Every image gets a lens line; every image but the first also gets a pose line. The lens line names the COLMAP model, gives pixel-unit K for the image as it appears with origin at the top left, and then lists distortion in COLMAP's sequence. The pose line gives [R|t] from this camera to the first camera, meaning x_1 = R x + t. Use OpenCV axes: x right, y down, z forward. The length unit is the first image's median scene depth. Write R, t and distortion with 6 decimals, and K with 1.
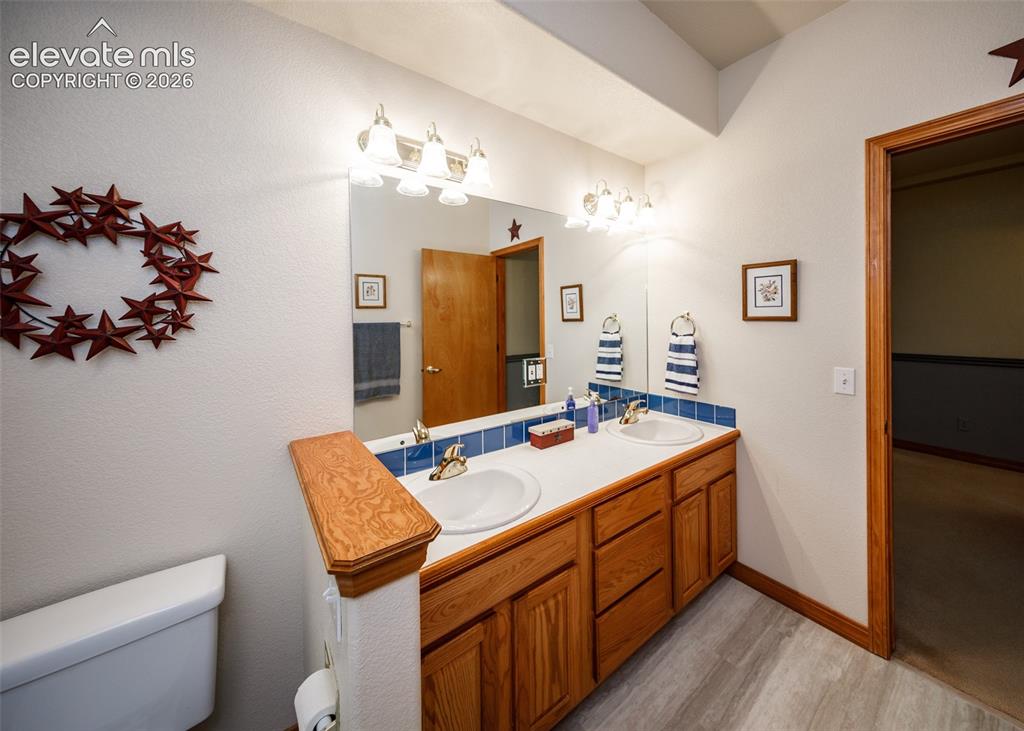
lens RADIAL K [[384.7, 0, 529.4], [0, 384.7, 368.0], [0, 0, 1]] dist [0.000150, -0.000040]
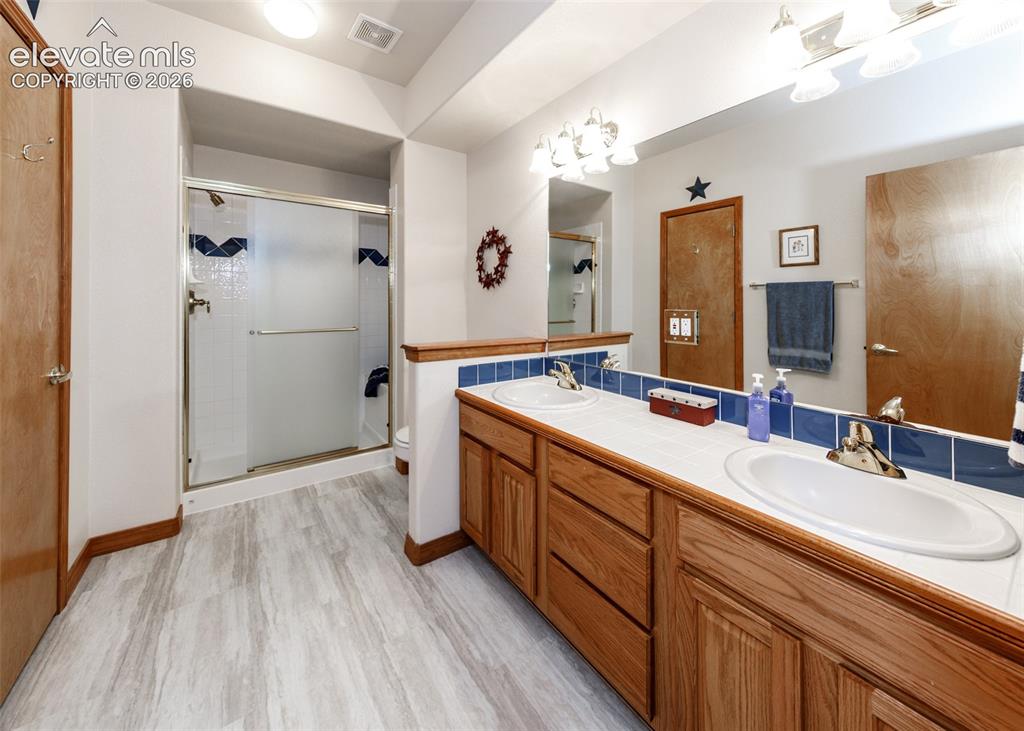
lens RADIAL K [[384.7, 0, 529.4], [0, 384.7, 368.0], [0, 0, 1]] dist [0.000150, -0.000040]
pose [[-0.059542, 0.181679, -0.981554, 1.576912], [-0.134261, 0.972906, 0.188223, -0.027256], [0.989156, 0.142992, -0.033536, 1.298782]]
